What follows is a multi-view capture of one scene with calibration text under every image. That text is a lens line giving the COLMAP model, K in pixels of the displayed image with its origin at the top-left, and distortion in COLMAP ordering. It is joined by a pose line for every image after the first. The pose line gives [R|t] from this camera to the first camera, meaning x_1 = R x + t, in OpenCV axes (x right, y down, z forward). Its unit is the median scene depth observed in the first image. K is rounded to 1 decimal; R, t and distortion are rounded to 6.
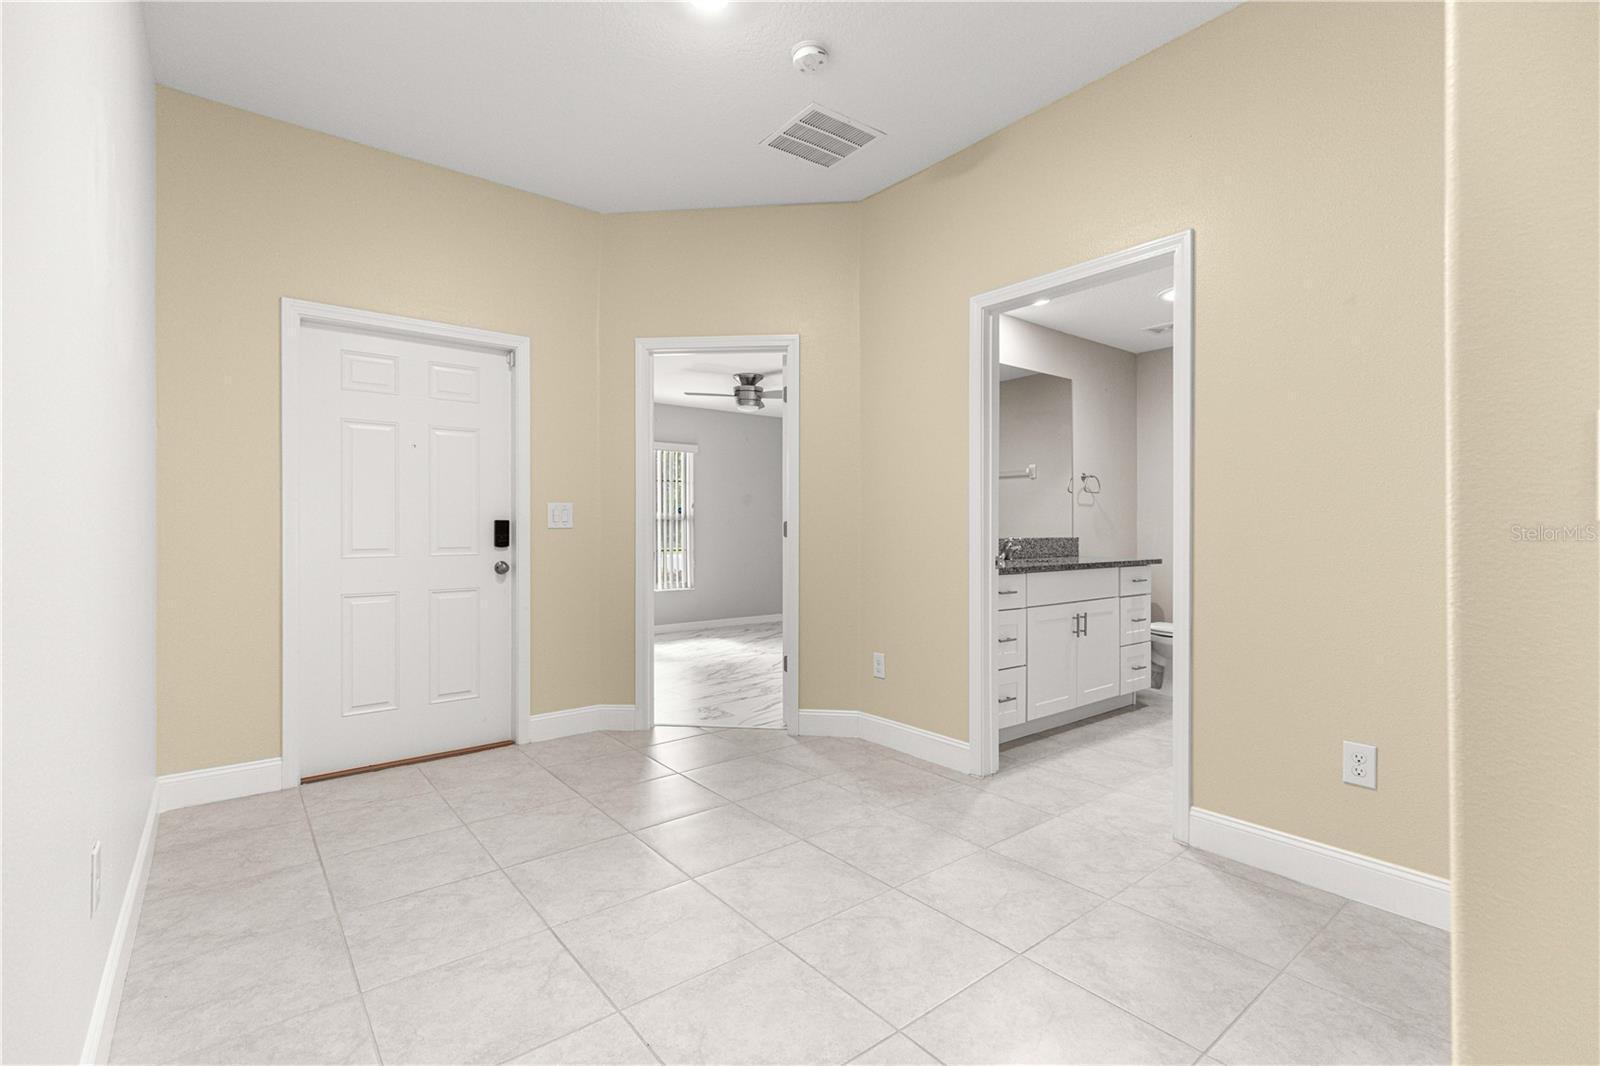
lens RADIAL K [[723.9, 0, 796.7], [0, 723.9, 532.0], [0, 0, 1]] dist [0.004018, 0.001039]
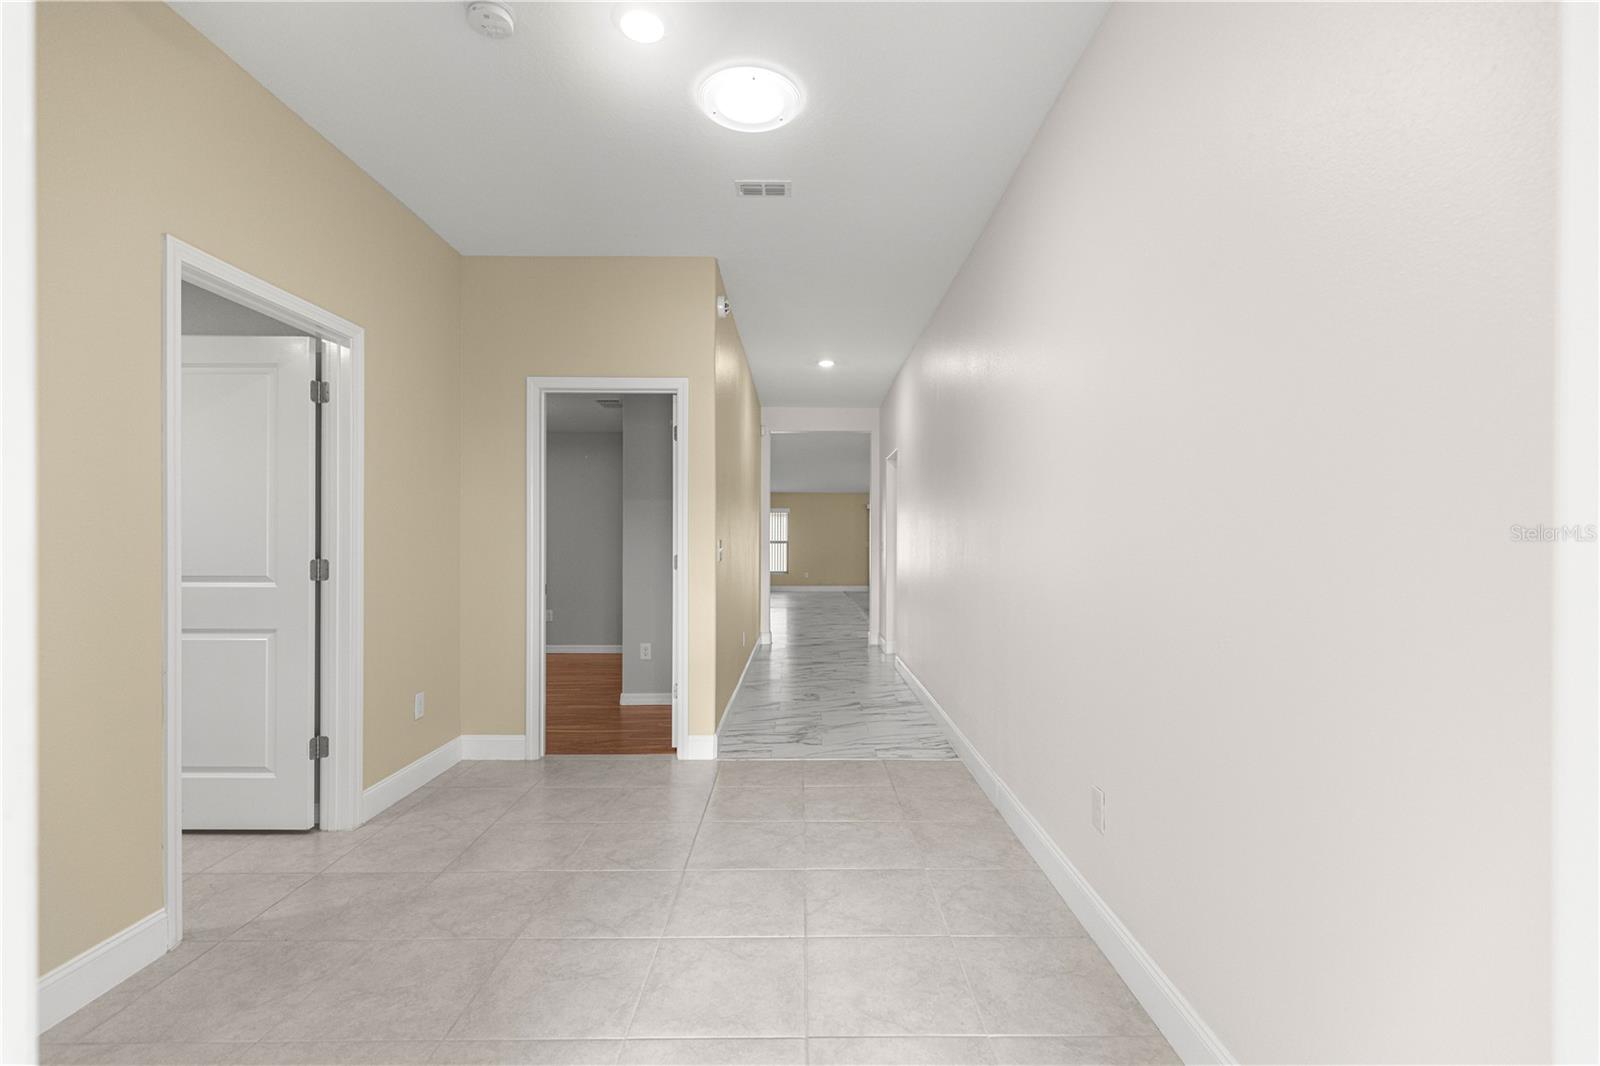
lens RADIAL K [[723.9, 0, 801.4], [0, 723.9, 534.2], [0, 0, 1]] dist [0.004018, 0.001039]
pose [[-0.781548, 0.001365, 0.623844, -0.875885], [0.001729, 0.999999, -0.000022, -0.069904], [-0.623843, 0.001062, -0.781549, 1.584728]]
